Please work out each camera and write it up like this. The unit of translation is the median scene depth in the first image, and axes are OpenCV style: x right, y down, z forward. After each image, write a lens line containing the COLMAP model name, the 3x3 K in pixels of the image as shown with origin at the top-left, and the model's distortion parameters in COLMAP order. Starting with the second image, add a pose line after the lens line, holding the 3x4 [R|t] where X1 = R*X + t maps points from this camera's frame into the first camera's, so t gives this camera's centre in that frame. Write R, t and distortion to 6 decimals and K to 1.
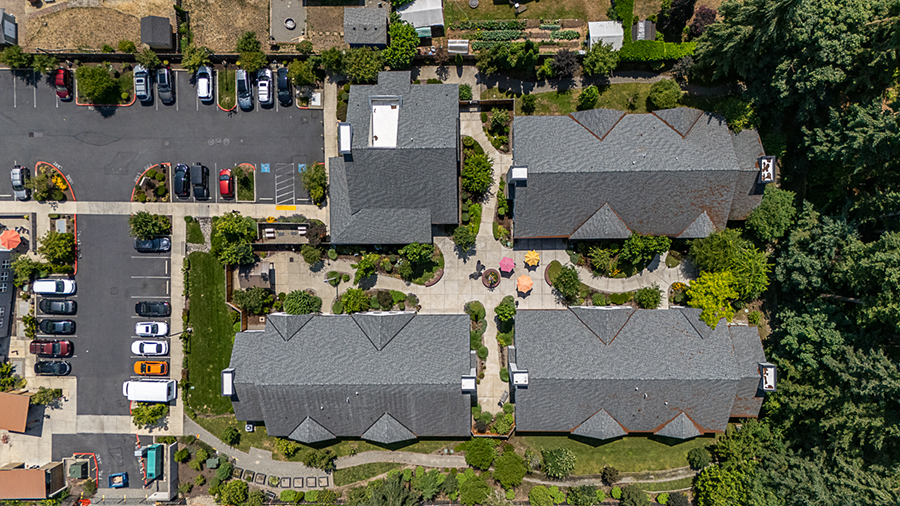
lens RADIAL K [[683.4, 0, 444.4], [0, 683.4, 256.2], [0, 0, 1]] dist [0.035471, -0.002369]
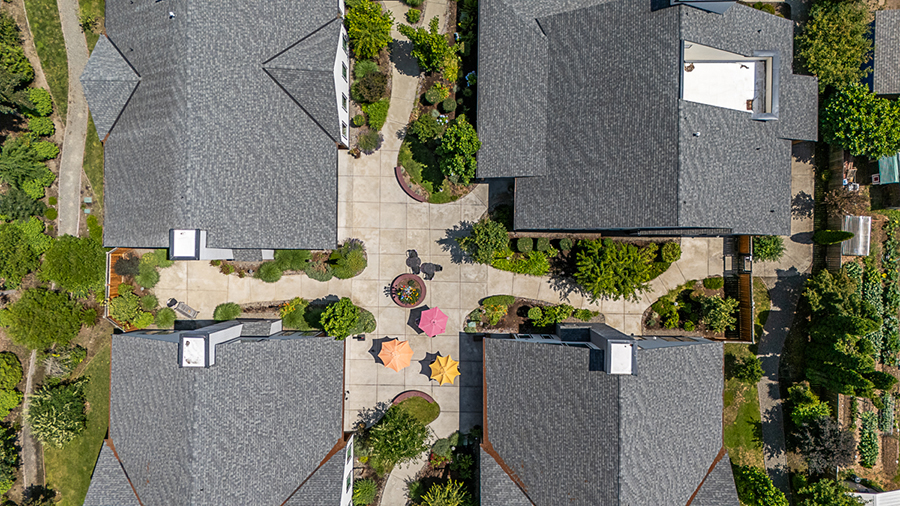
lens RADIAL K [[683.4, 0, 448.3], [0, 683.4, 257.6], [0, 0, 1]] dist [0.035471, -0.002369]
pose [[-0.017666, 0.998575, 0.050360, 0.015520], [-0.999818, -0.018004, 0.006269, -0.001792], [0.007167, -0.050240, 0.998711, 0.471746]]
